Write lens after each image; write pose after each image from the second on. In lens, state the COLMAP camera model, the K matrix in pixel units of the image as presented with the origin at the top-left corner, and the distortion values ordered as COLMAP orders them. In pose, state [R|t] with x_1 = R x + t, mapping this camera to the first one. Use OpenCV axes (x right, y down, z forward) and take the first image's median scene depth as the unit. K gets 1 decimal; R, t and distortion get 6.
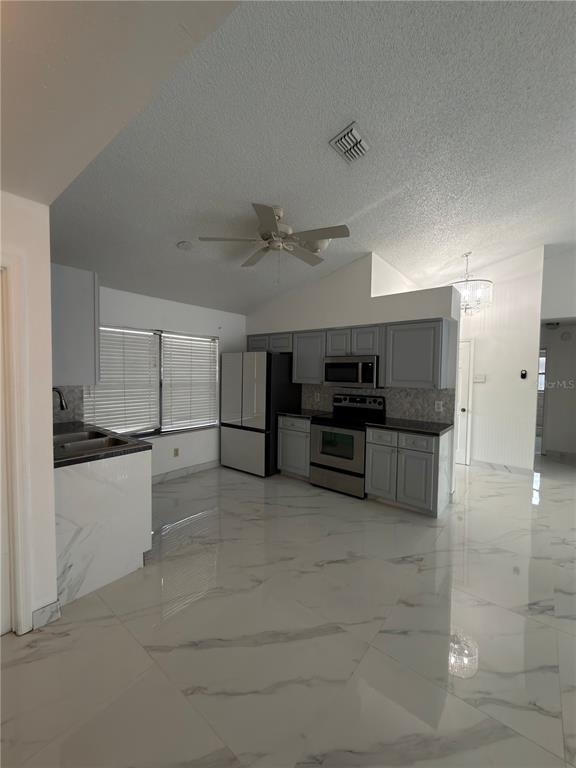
lens RADIAL K [[307.5, 0, 285.1], [0, 307.5, 382.1], [0, 0, 1]] dist [0.000743, -0.000128]
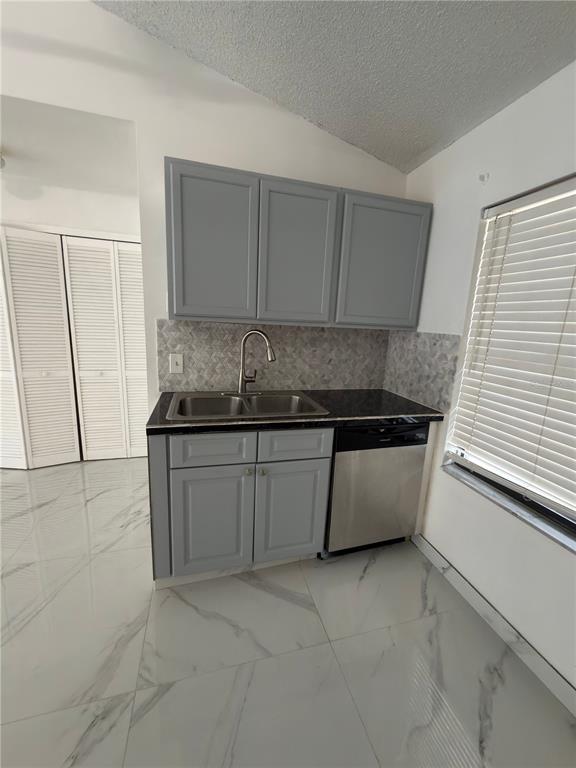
lens RADIAL K [[307.5, 0, 285.1], [0, 307.5, 382.1], [0, 0, 1]] dist [0.000743, -0.000128]
pose [[-0.588008, 0.121676, -0.799651, -0.091113], [-0.080139, 0.974993, 0.207285, -0.015747], [0.804875, 0.185969, -0.563553, 1.077641]]
